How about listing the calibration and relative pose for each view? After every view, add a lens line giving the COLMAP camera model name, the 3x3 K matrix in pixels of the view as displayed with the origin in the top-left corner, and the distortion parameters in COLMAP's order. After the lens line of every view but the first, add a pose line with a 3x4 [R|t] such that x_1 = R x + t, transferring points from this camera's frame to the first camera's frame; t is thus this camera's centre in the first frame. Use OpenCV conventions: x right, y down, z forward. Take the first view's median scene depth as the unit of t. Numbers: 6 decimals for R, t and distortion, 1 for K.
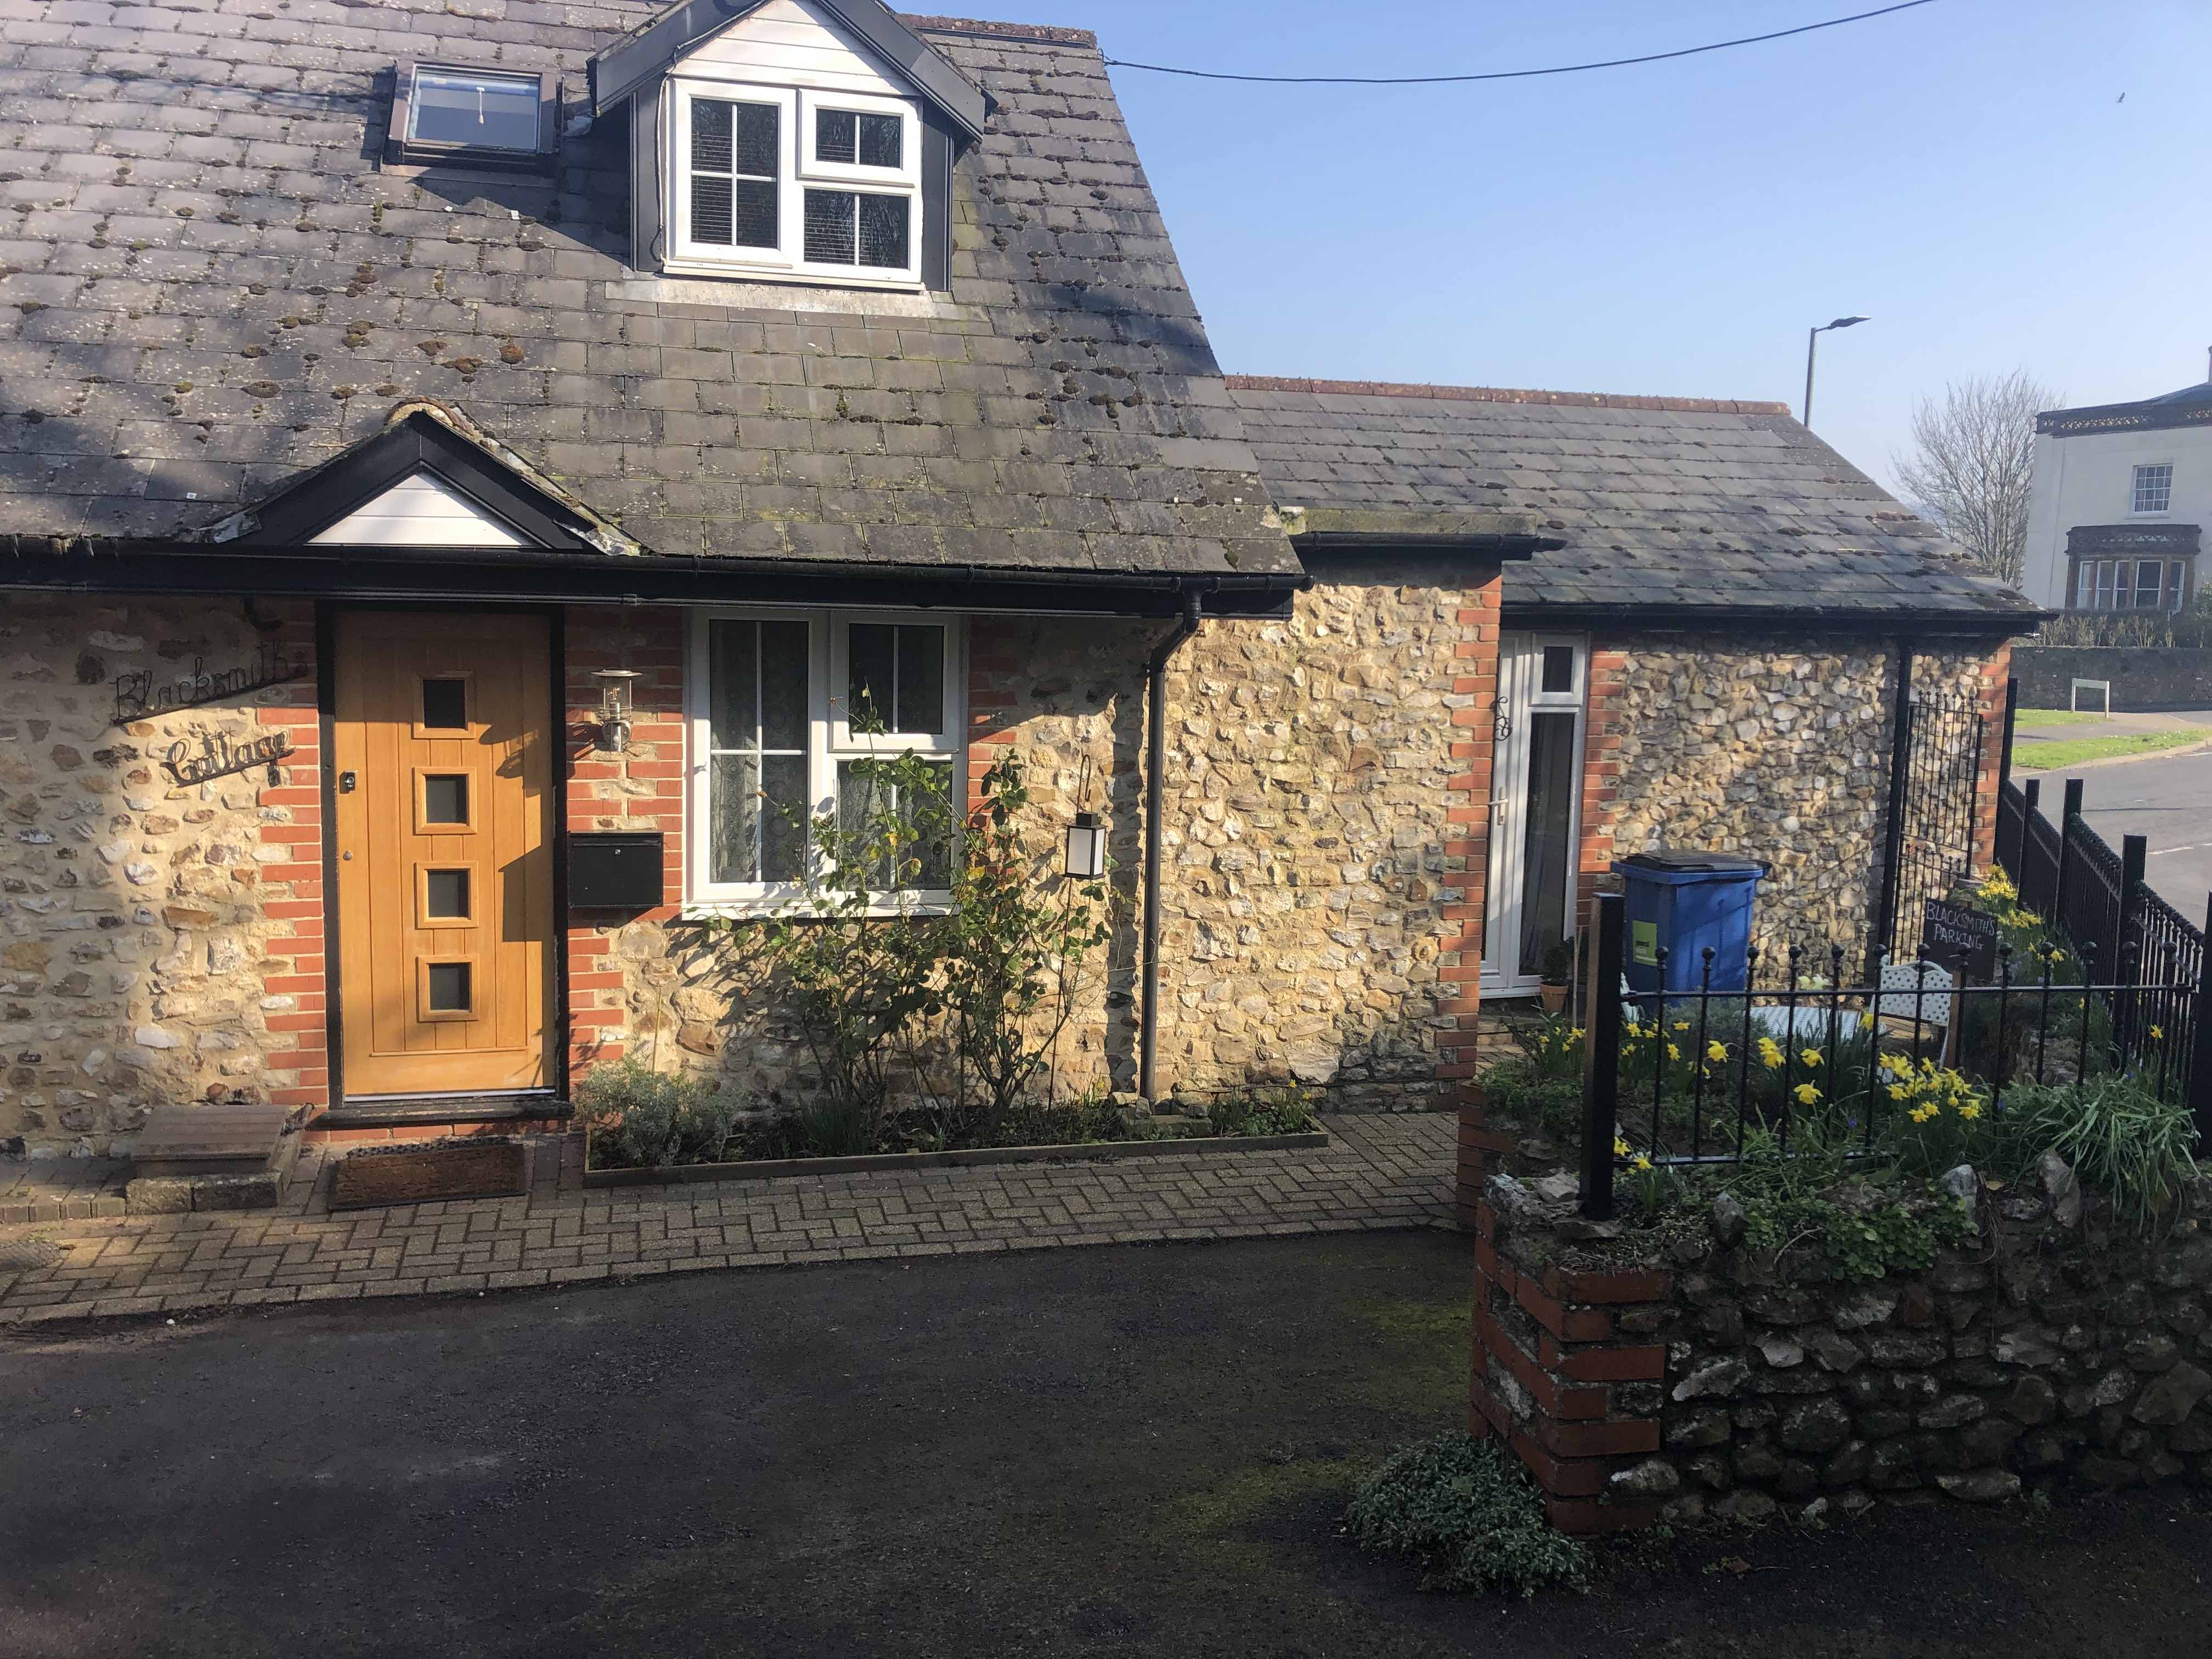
lens RADIAL K [[1824.6, 0, 1106.0], [0, 1824.6, 829.5], [0, 0, 1]] dist [0.035143, -0.018379]
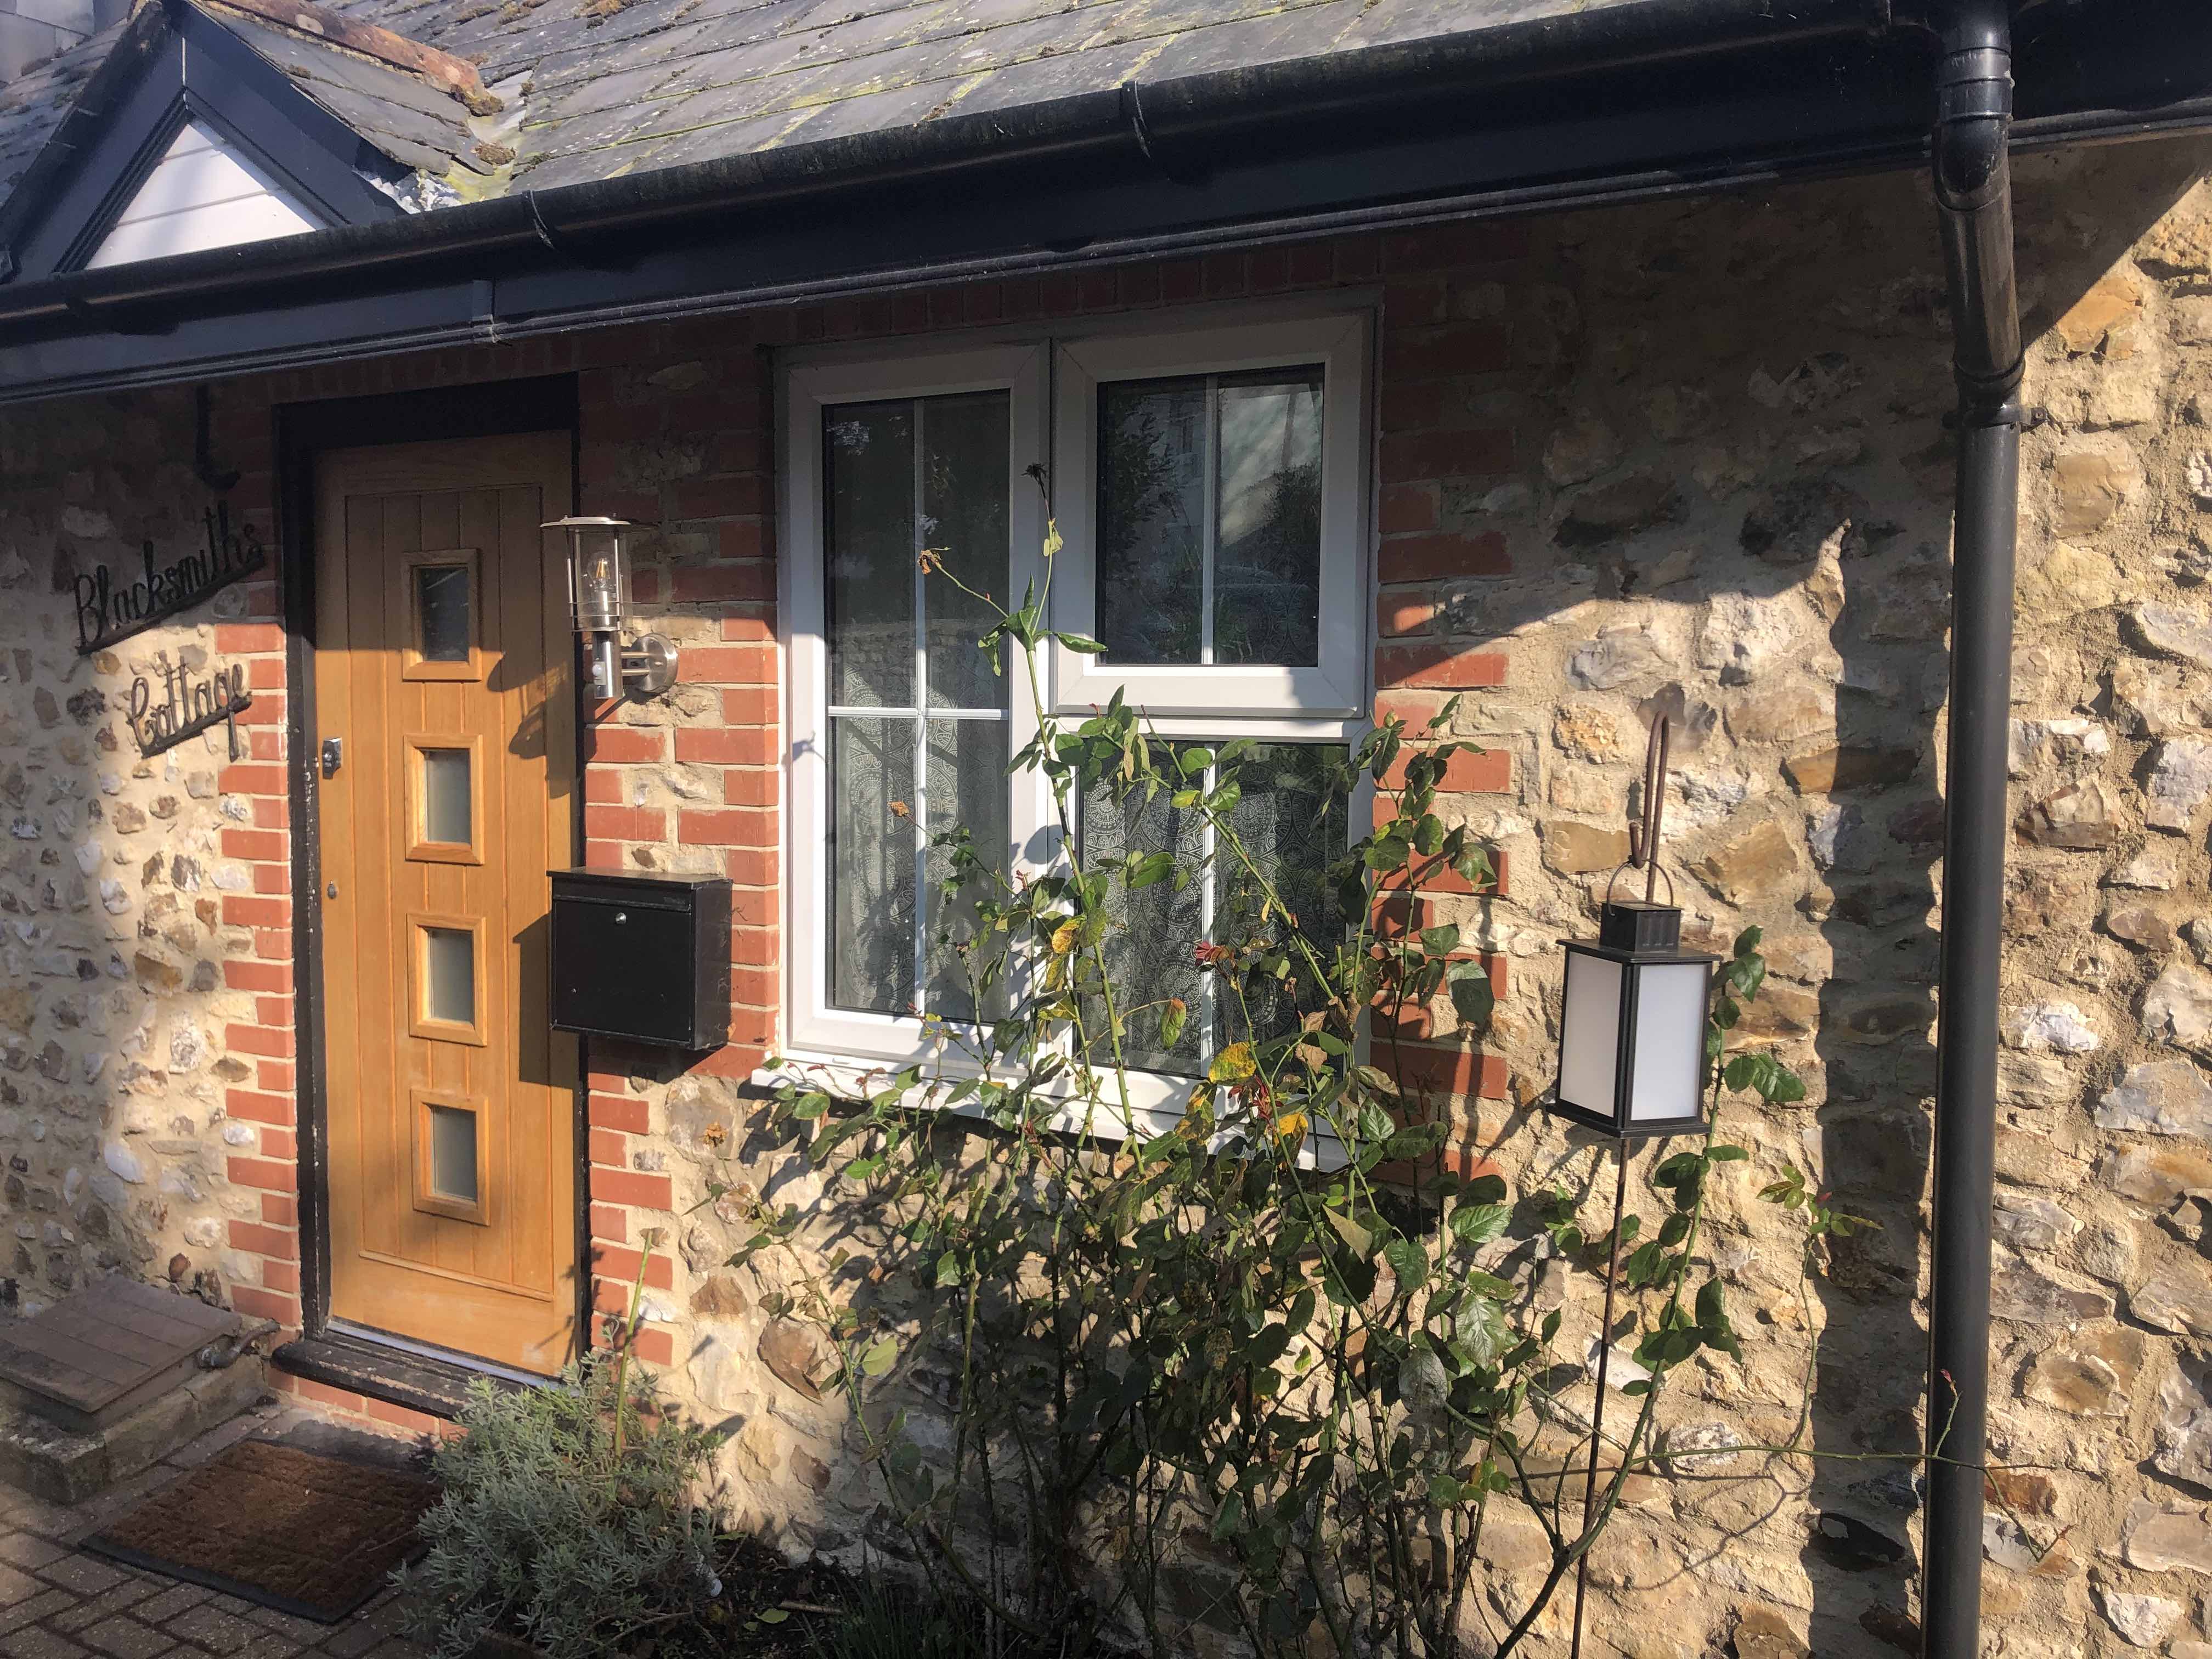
lens RADIAL K [[1824.6, 0, 1106.0], [0, 1824.6, 829.5], [0, 0, 1]] dist [0.035143, -0.018379]
pose [[0.697222, 0.033489, -0.716073, 0.145968], [-0.079836, 0.996321, -0.031140, -0.005442], [0.712396, 0.078880, 0.697331, 0.748320]]
